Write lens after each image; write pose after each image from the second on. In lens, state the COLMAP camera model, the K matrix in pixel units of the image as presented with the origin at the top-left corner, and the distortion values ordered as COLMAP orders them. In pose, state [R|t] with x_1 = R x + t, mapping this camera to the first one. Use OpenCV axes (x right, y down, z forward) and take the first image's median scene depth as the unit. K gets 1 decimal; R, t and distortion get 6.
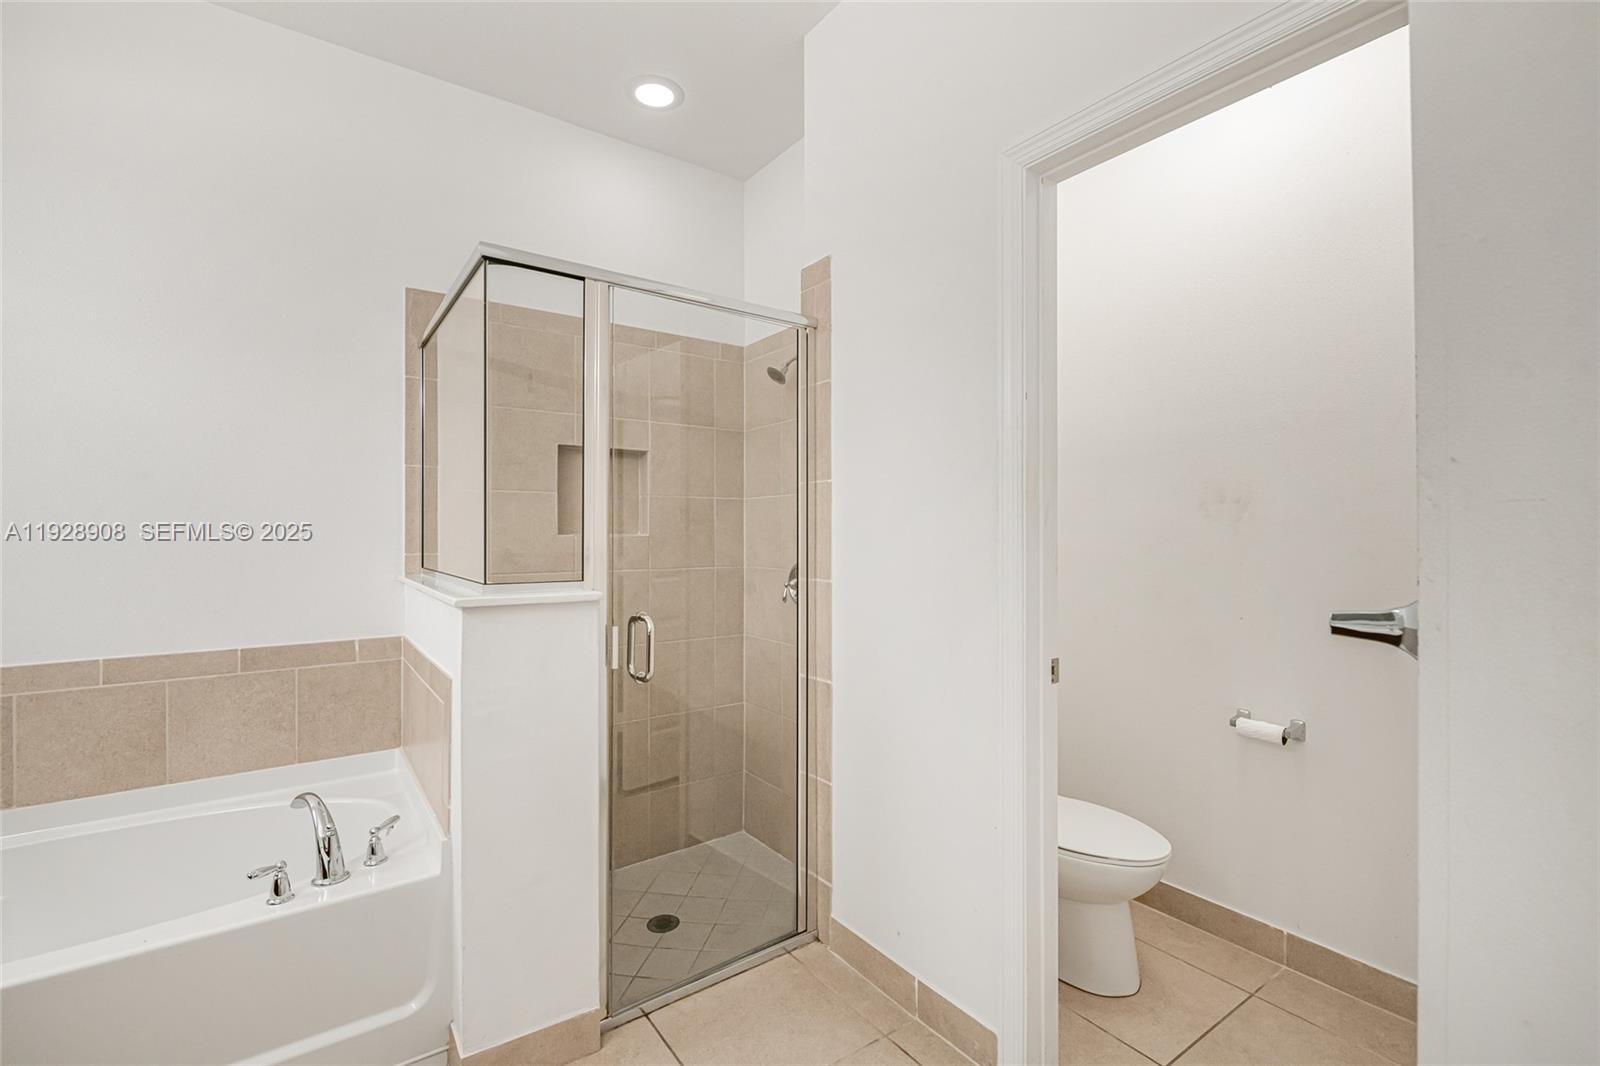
lens RADIAL K [[708.1, 0, 801.9], [0, 708.1, 531.7], [0, 0, 1]] dist [0.010259, -0.003534]
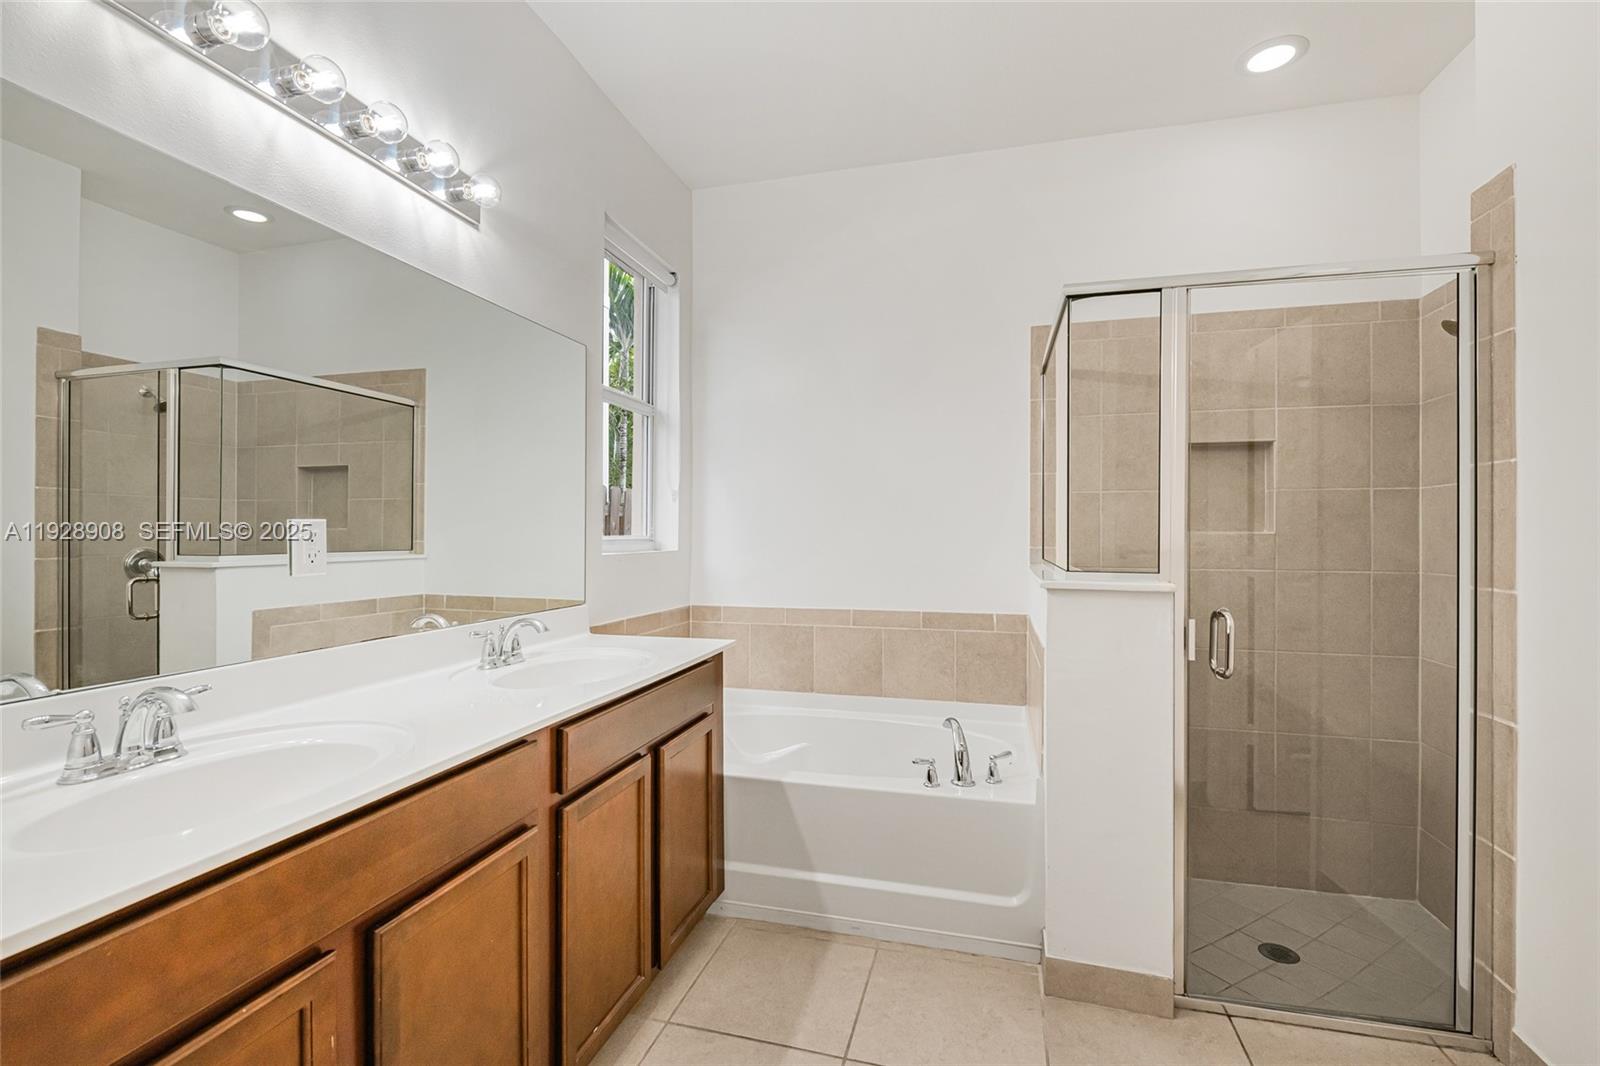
lens RADIAL K [[708.1, 0, 800.3], [0, 708.1, 531.6], [0, 0, 1]] dist [0.010259, -0.003534]
pose [[0.636685, 0.002765, -0.771119, 0.142718], [-0.003640, 0.999993, 0.000580, 0.007116], [0.771116, 0.002438, 0.636690, -0.079453]]
